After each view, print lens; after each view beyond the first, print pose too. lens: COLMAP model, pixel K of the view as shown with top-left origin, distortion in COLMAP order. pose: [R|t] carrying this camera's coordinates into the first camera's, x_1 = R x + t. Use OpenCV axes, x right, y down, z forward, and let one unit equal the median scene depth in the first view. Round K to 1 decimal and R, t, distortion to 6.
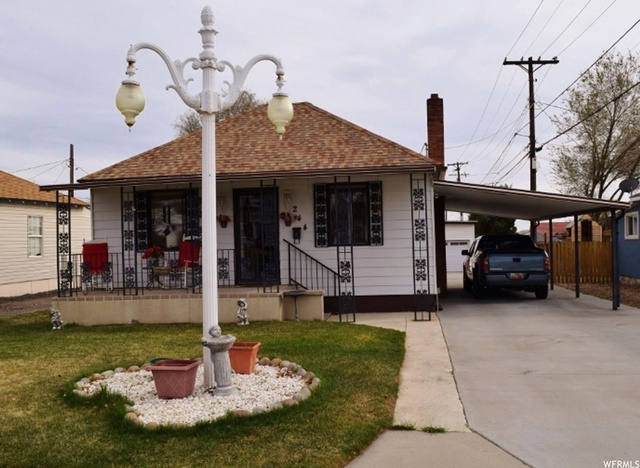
lens RADIAL K [[577.0, 0, 368.7], [0, 577.0, 237.8], [0, 0, 1]] dist [-0.083167, 0.001812]
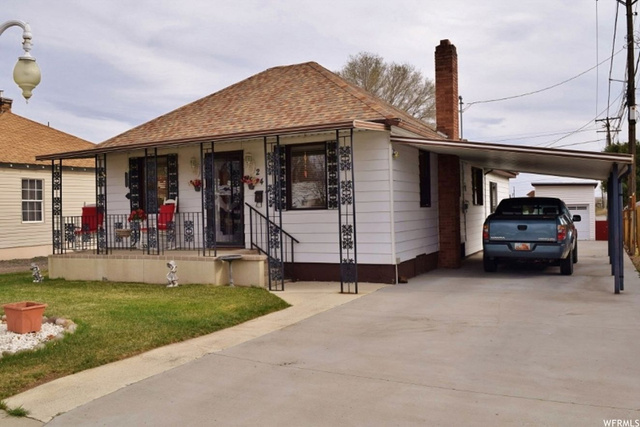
lens RADIAL K [[567.9, 0, 320.0], [0, 567.9, 213.5], [0, 0, 1]] dist [-0.061437, -0.014640]
pose [[0.929971, 0.006924, -0.367568, 0.330215], [0.000753, 0.999785, 0.020739, 0.000716], [0.367633, -0.019564, 0.929765, 0.141334]]
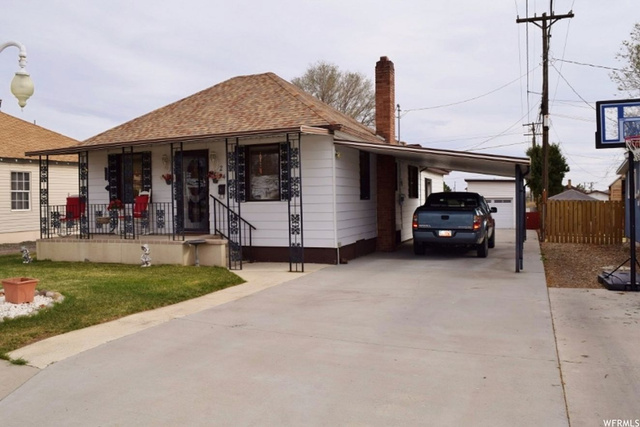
lens RADIAL K [[512.9, 0, 320.0], [0, 512.9, 213.5], [0, 0, 1]] dist [-0.084717, 0.012658]
pose [[0.953554, 0.019232, -0.300607, 0.367577], [-0.007901, 0.999213, 0.038862, -0.001449], [0.301117, -0.034682, 0.952956, 0.096398]]
